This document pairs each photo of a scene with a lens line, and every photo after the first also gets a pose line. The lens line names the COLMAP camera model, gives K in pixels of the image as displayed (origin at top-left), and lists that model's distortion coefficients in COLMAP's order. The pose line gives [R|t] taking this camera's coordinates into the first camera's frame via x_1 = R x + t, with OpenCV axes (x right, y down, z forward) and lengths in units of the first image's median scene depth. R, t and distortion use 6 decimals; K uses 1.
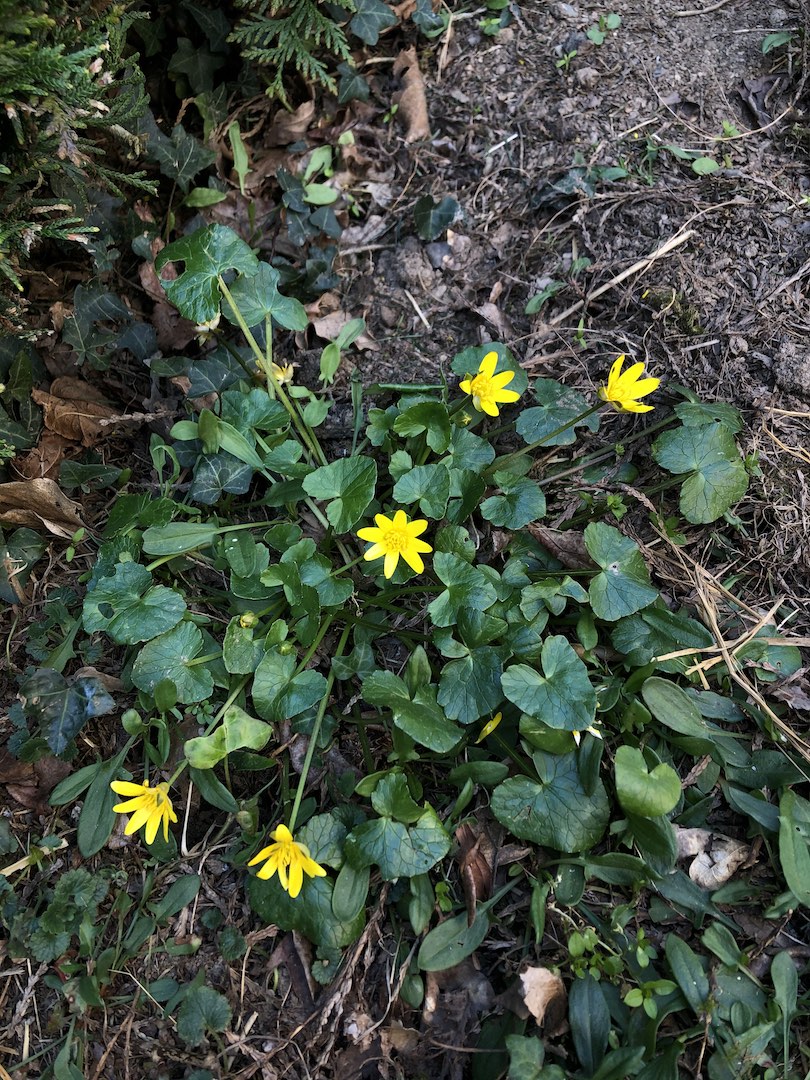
lens RADIAL K [[899.8, 0, 405.0], [0, 899.8, 540.0], [0, 0, 1]] dist [-0.013228, -0.009541]
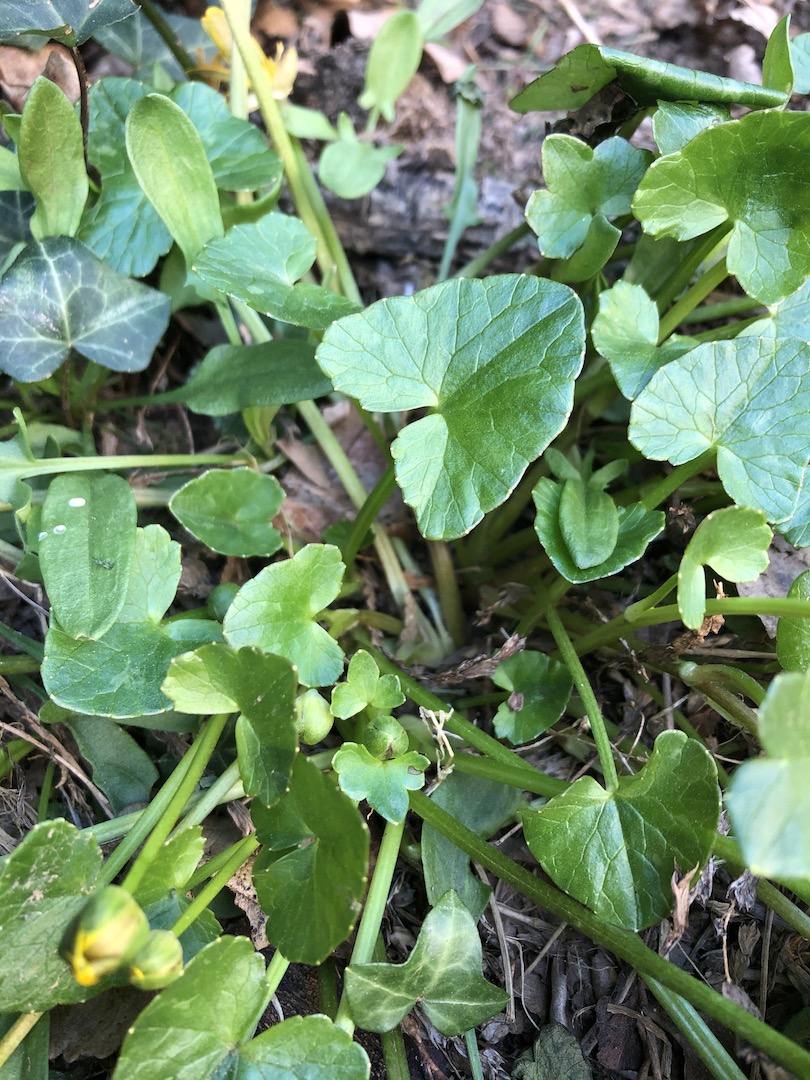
lens RADIAL K [[899.8, 0, 405.0], [0, 899.8, 540.0], [0, 0, 1]] dist [-0.013228, -0.009541]
pose [[0.991852, 0.108631, 0.066555, -0.091769], [-0.113585, 0.990631, 0.075814, -0.024817], [-0.057696, -0.082756, 0.994898, 0.668596]]
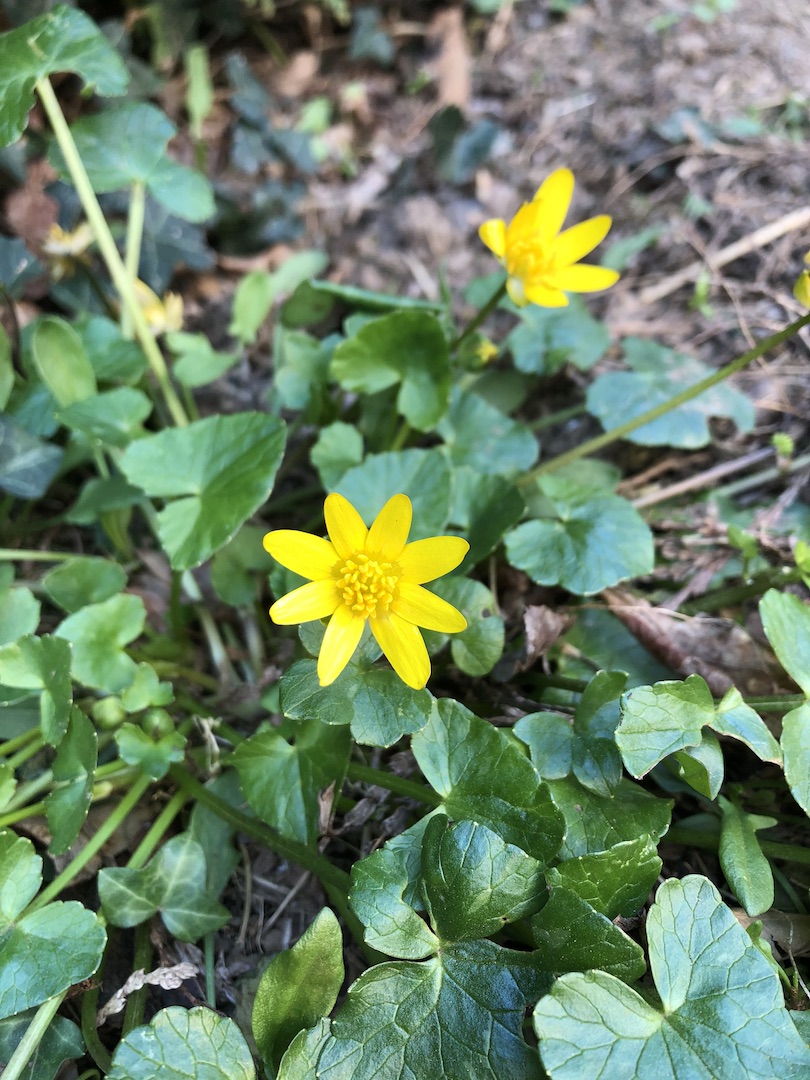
lens RADIAL K [[905.3, 0, 442.3], [0, 905.3, 539.9], [0, 0, 1]] dist [-0.142279, 0.150557]
pose [[0.993768, 0.109282, 0.021948, 0.042092], [-0.103040, 0.975769, -0.193022, 0.045653], [-0.042510, 0.189558, 0.980949, 0.532484]]
